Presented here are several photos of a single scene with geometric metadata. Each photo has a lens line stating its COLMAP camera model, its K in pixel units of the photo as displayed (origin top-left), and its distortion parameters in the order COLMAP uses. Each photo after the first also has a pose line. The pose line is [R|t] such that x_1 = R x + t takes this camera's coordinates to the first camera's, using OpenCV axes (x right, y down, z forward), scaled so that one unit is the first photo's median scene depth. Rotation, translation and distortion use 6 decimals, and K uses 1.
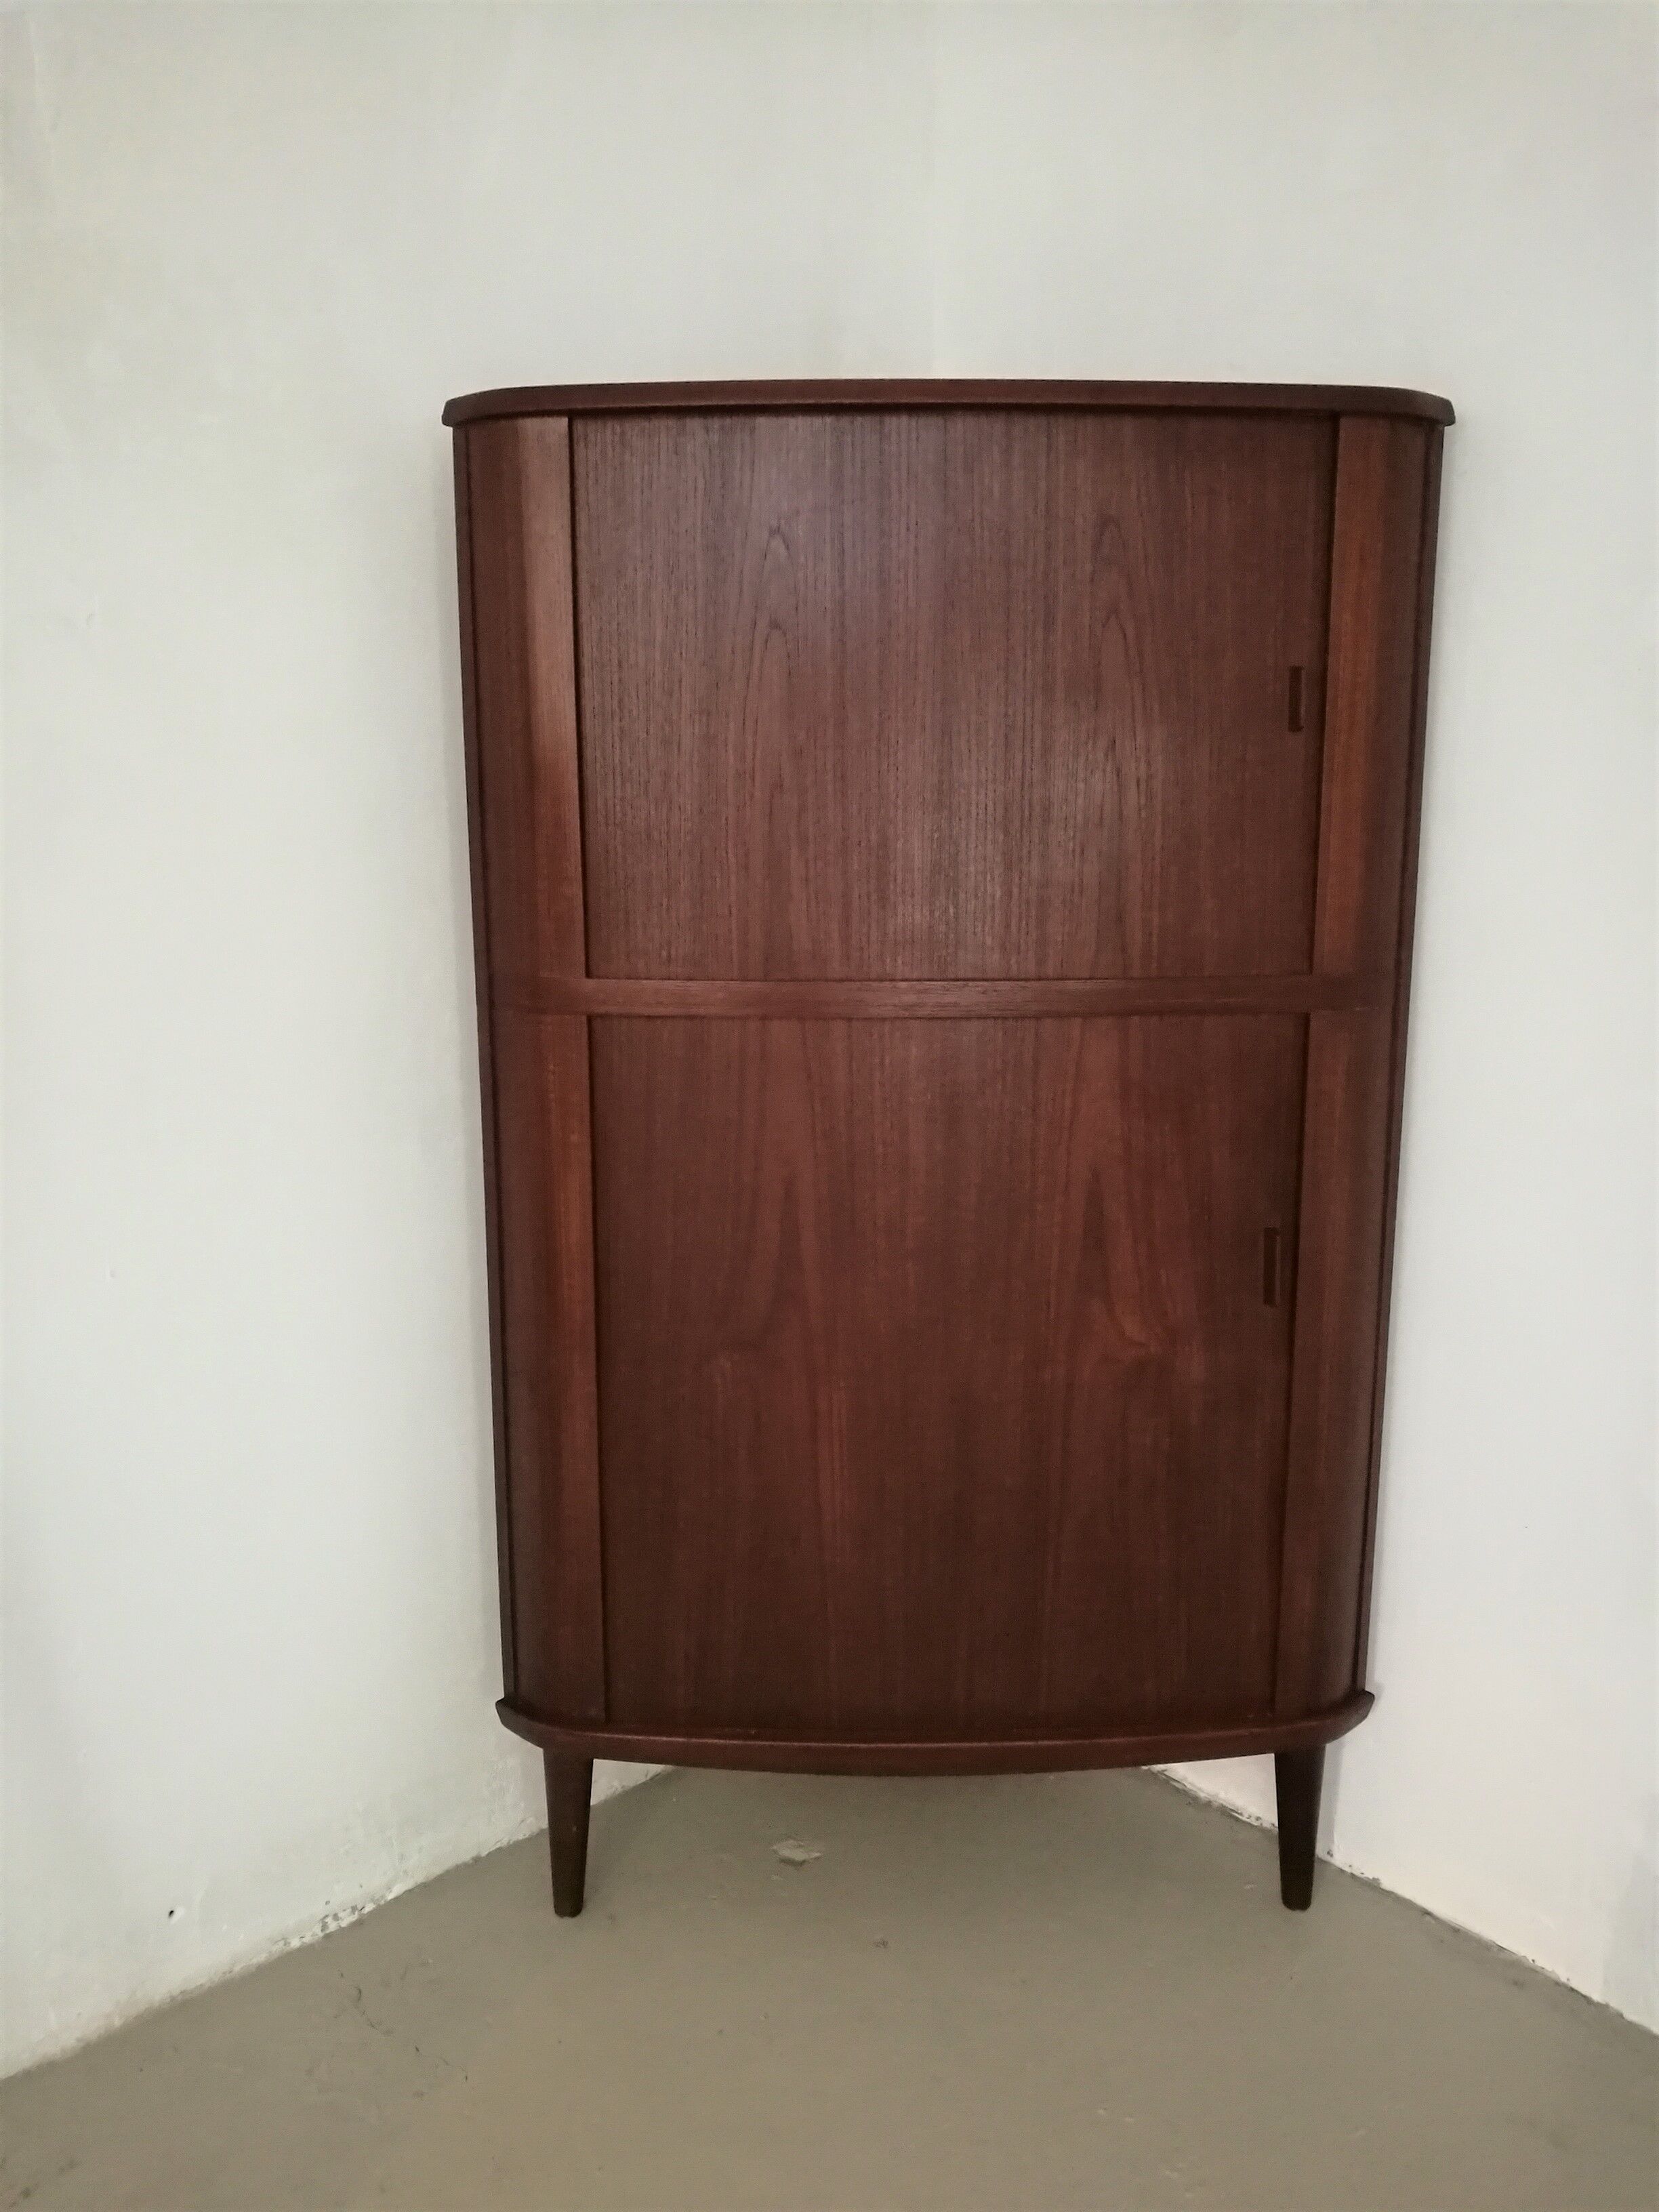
lens RADIAL K [[1742.3, 0, 825.3], [0, 1742.3, 1079.5], [0, 0, 1]] dist [-0.000898, 0.013910]
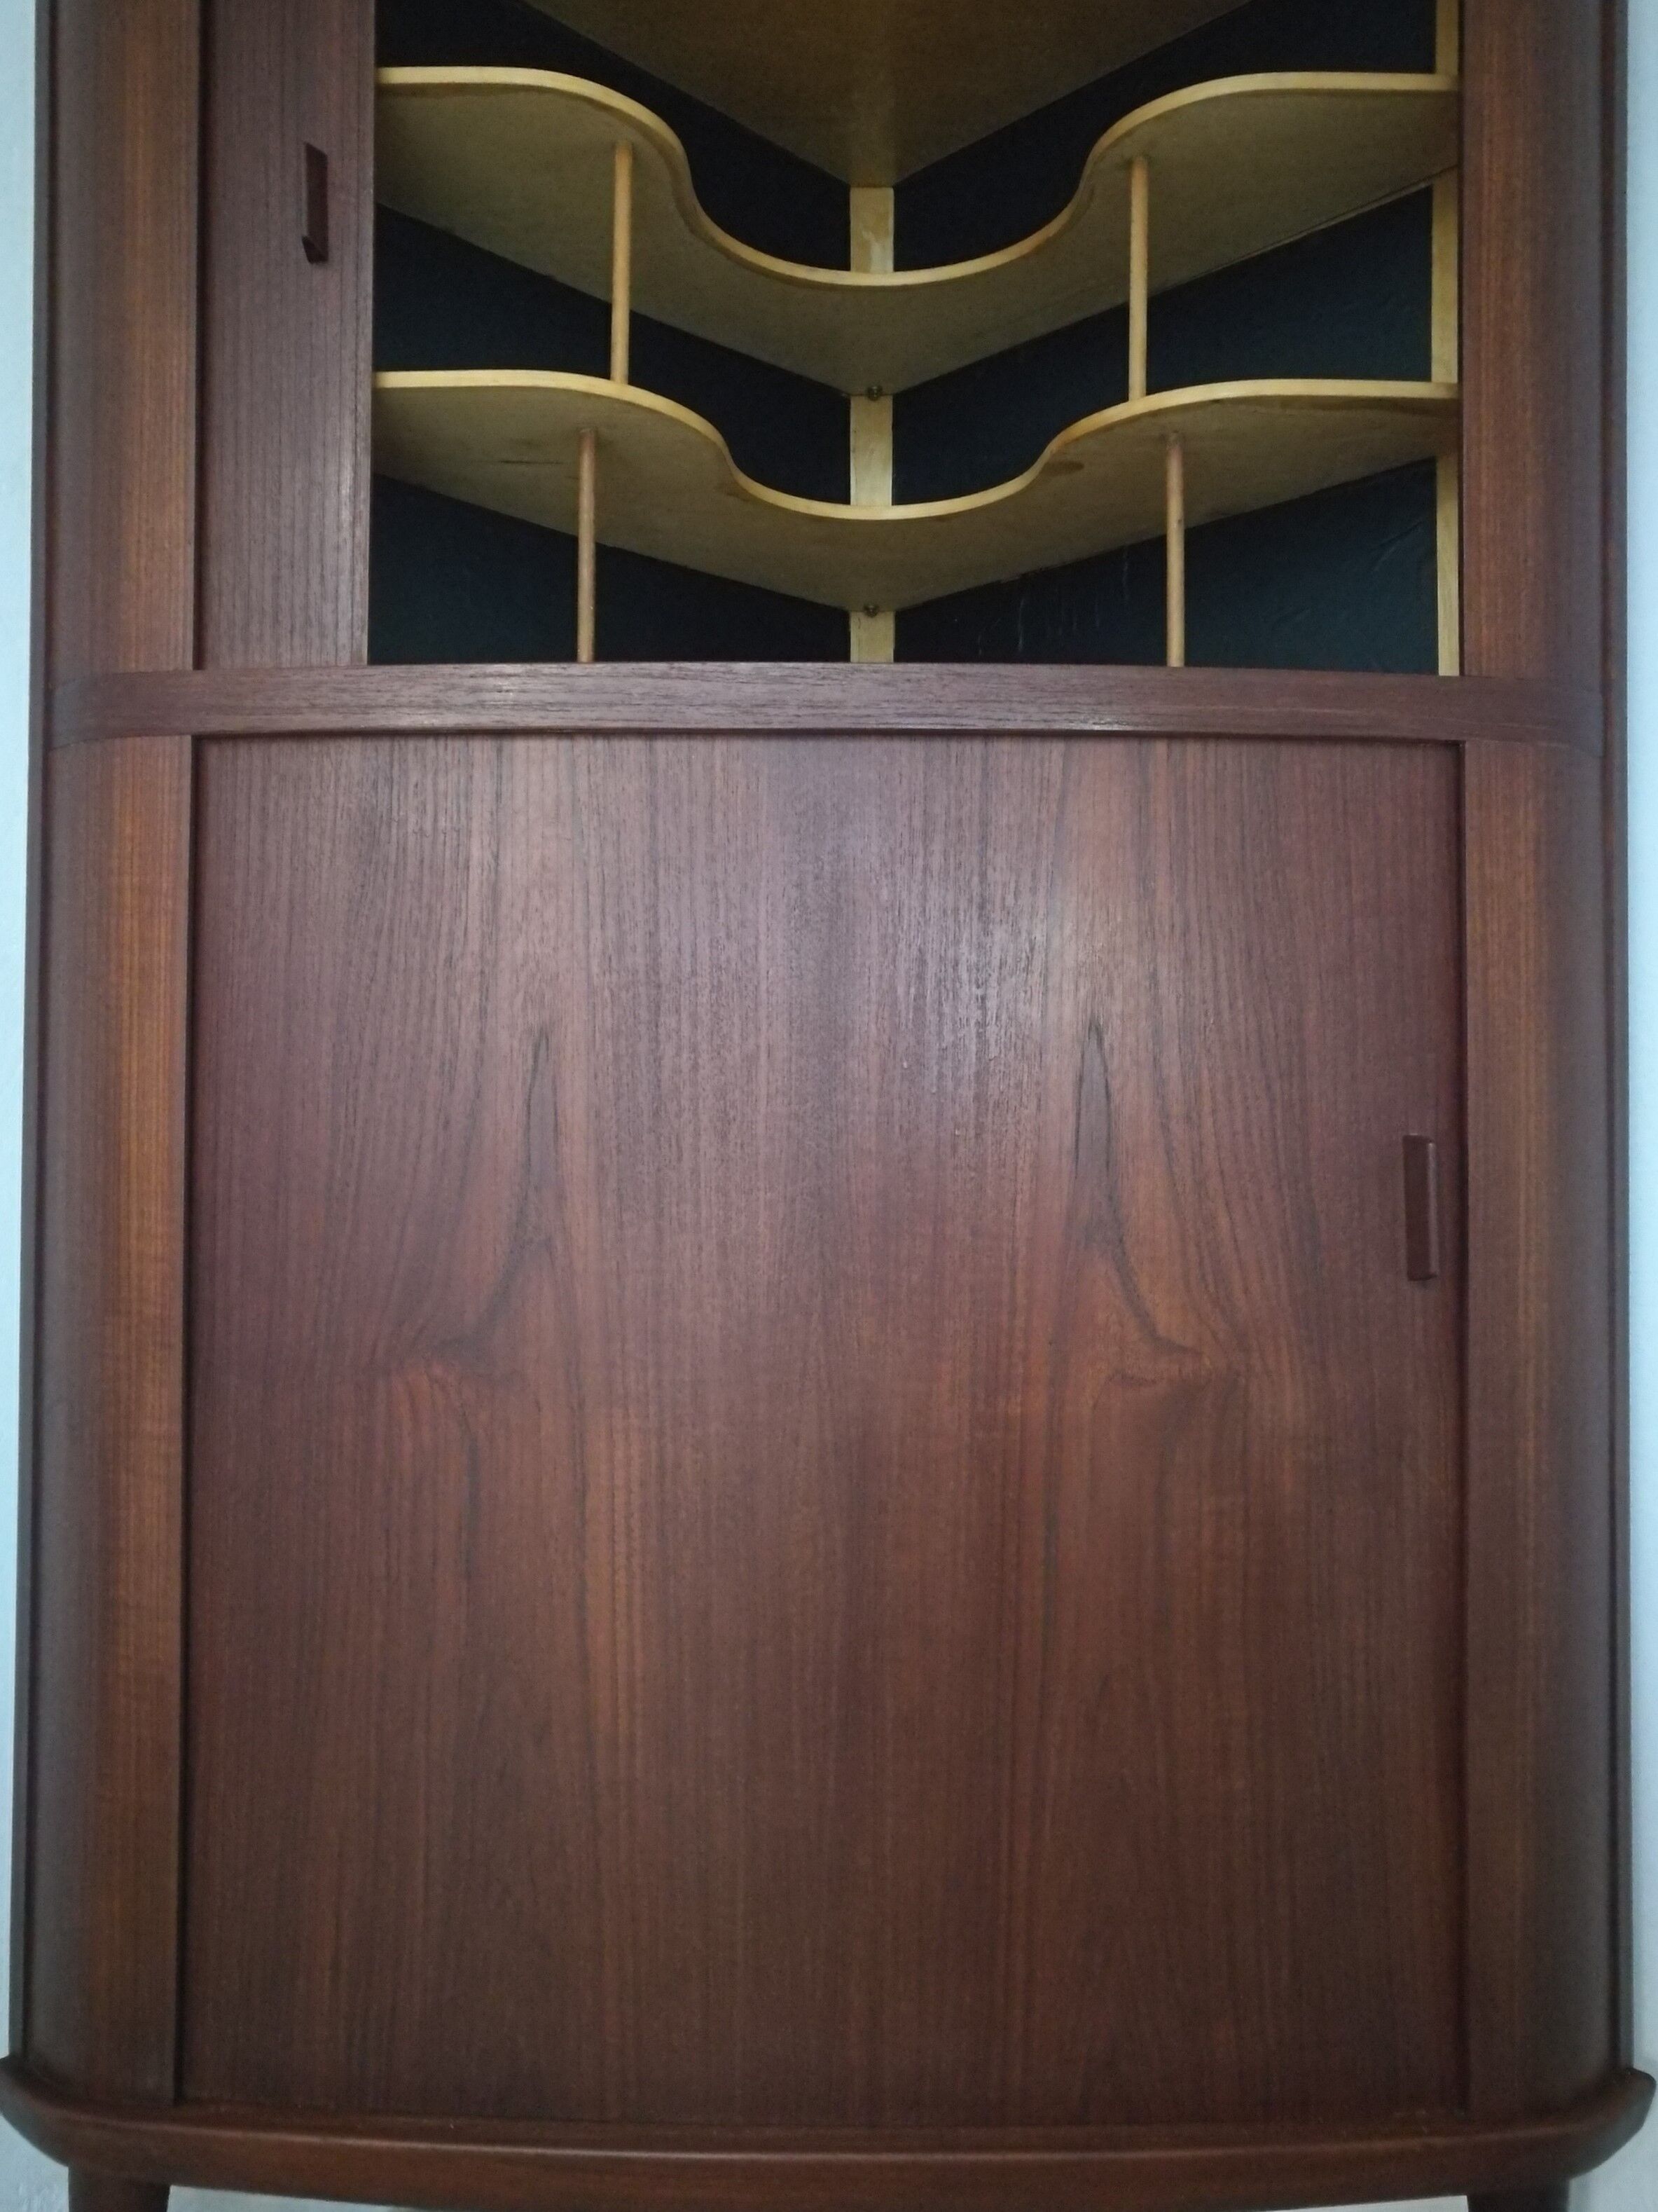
lens RADIAL K [[1742.1, 0, 800.7], [0, 1742.1, 1129.6], [0, 0, 1]] dist [-0.000898, 0.013910]
pose [[0.999840, 0.004528, -0.017297, 0.068009], [-0.007877, 0.980020, -0.198742, 0.188713], [0.016051, 0.198847, 0.979899, 0.440722]]
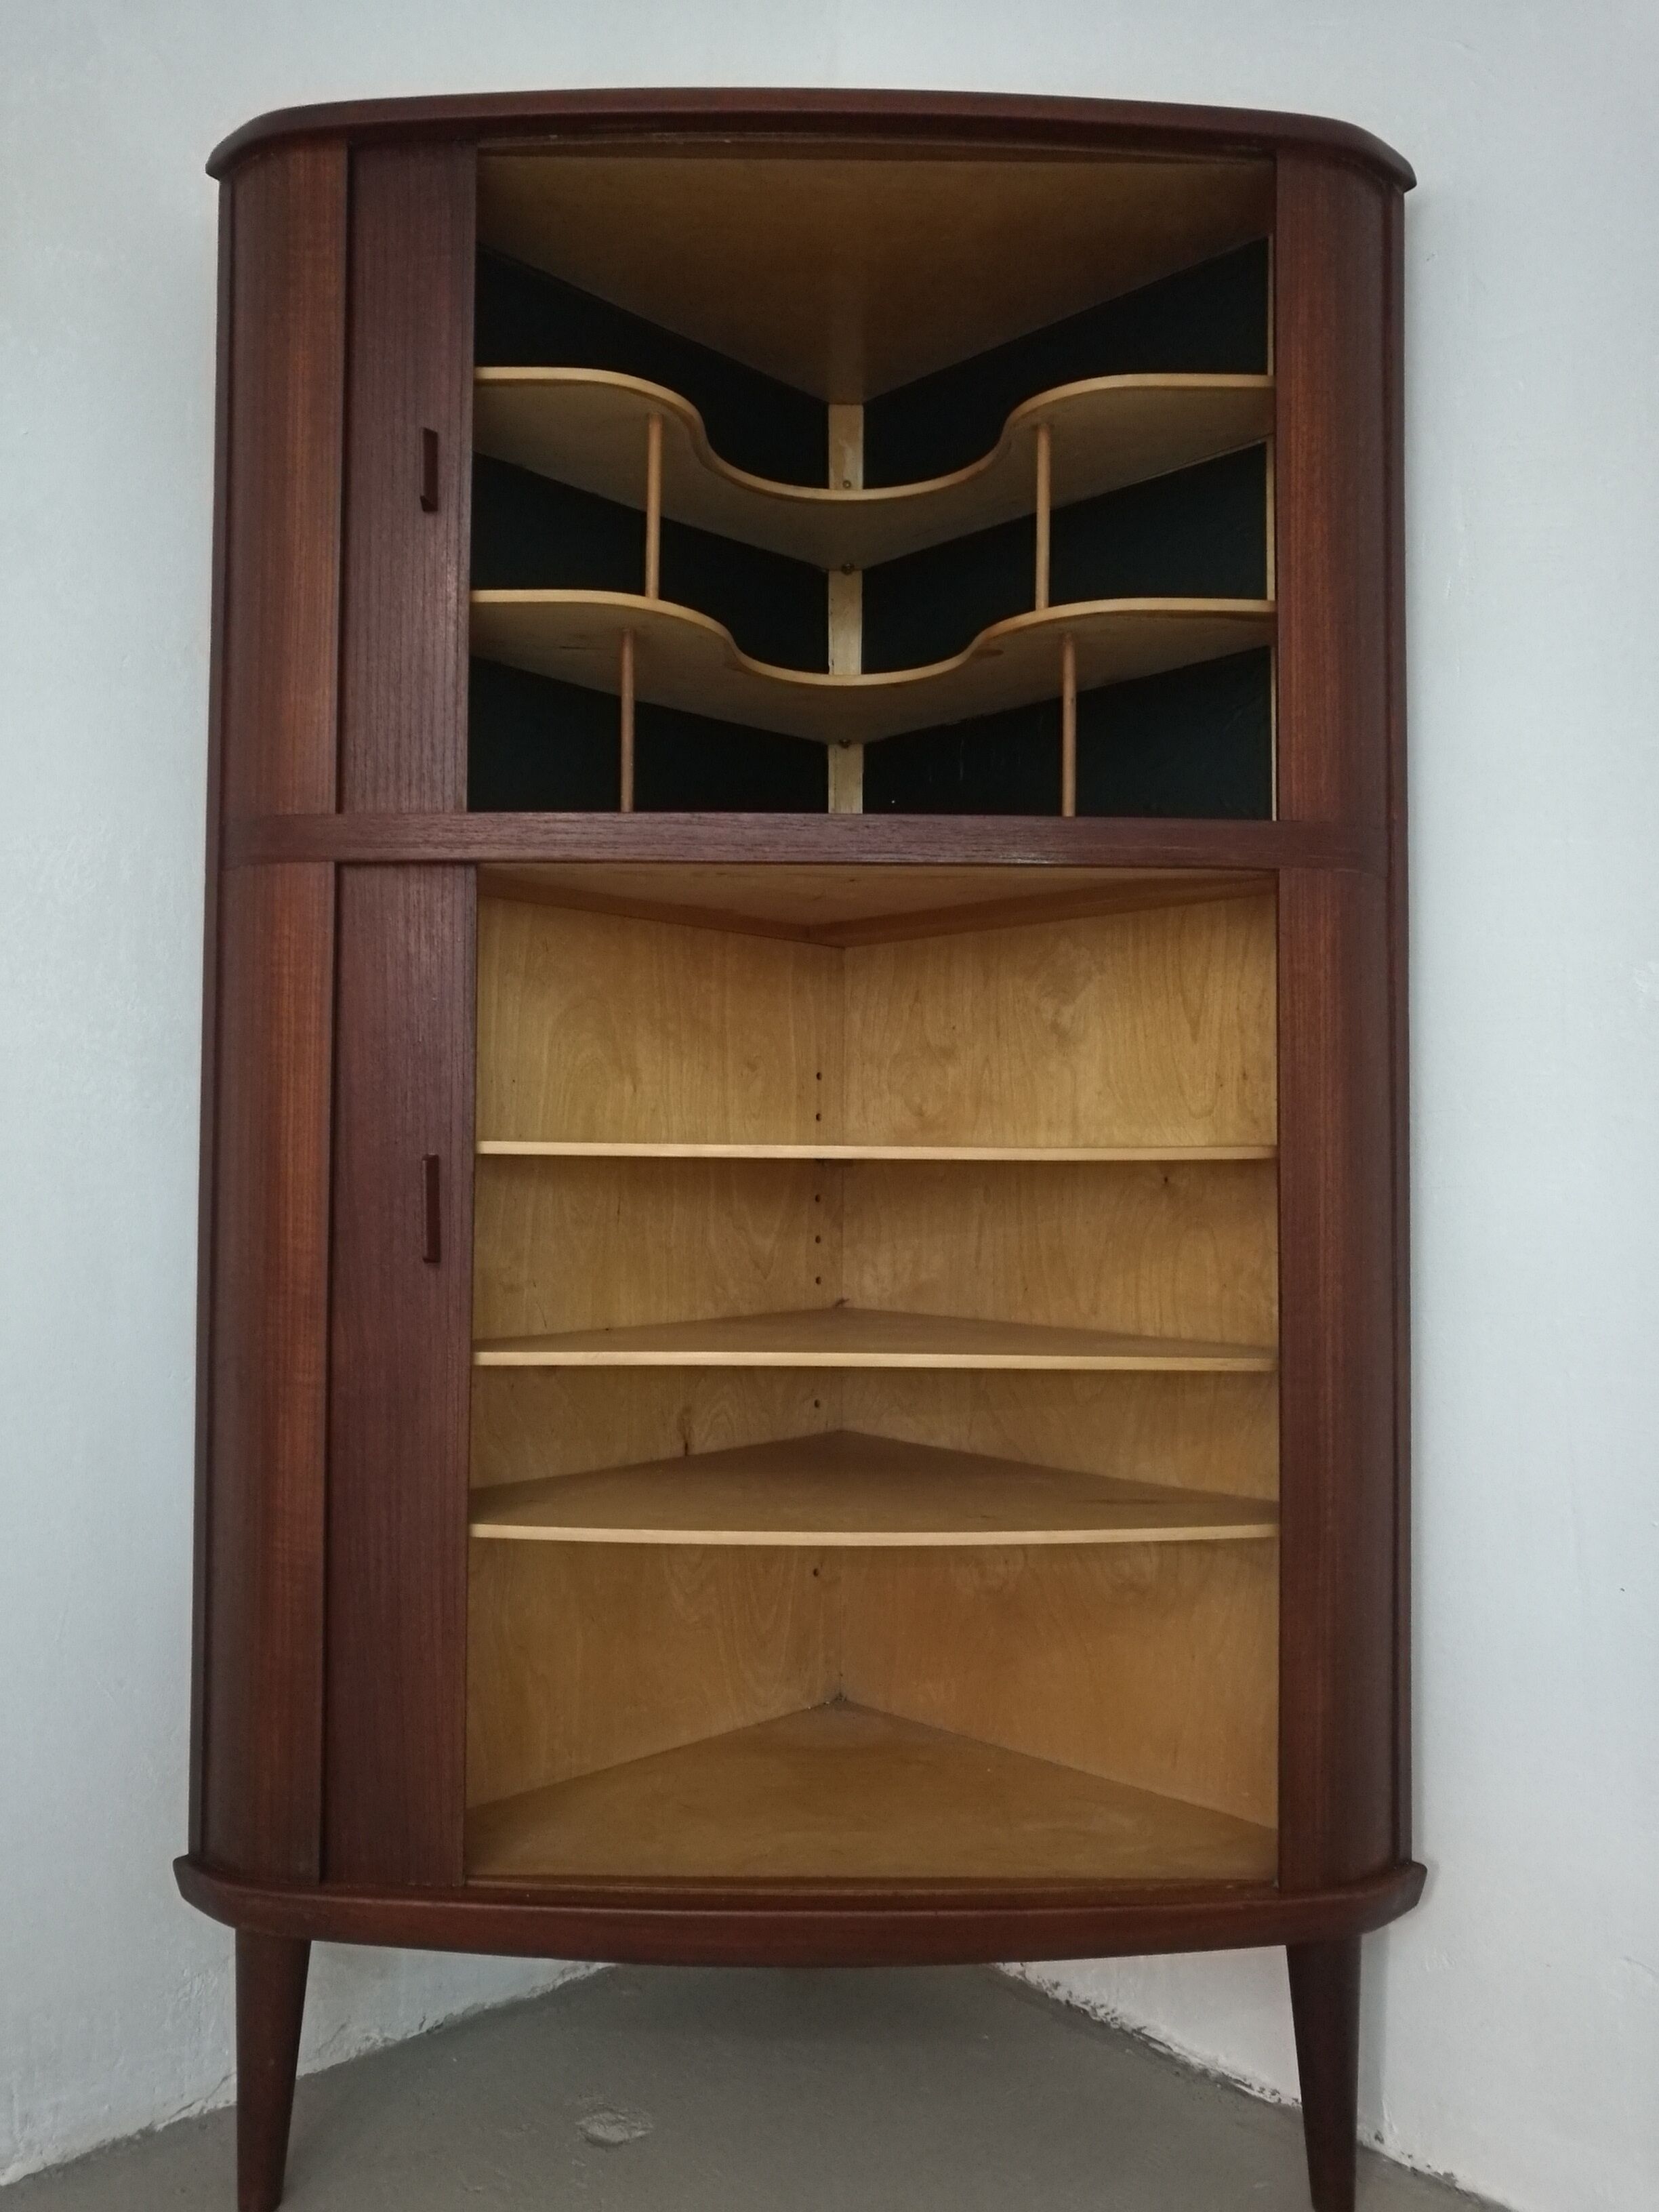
lens RADIAL K [[1742.3, 0, 816.6], [0, 1742.3, 1111.7], [0, 0, 1]] dist [-0.000898, 0.013910]
pose [[0.999980, 0.005696, -0.002732, 0.072525], [-0.006156, 0.975755, -0.218777, 0.221928], [0.001420, 0.218790, 0.975771, 0.258282]]
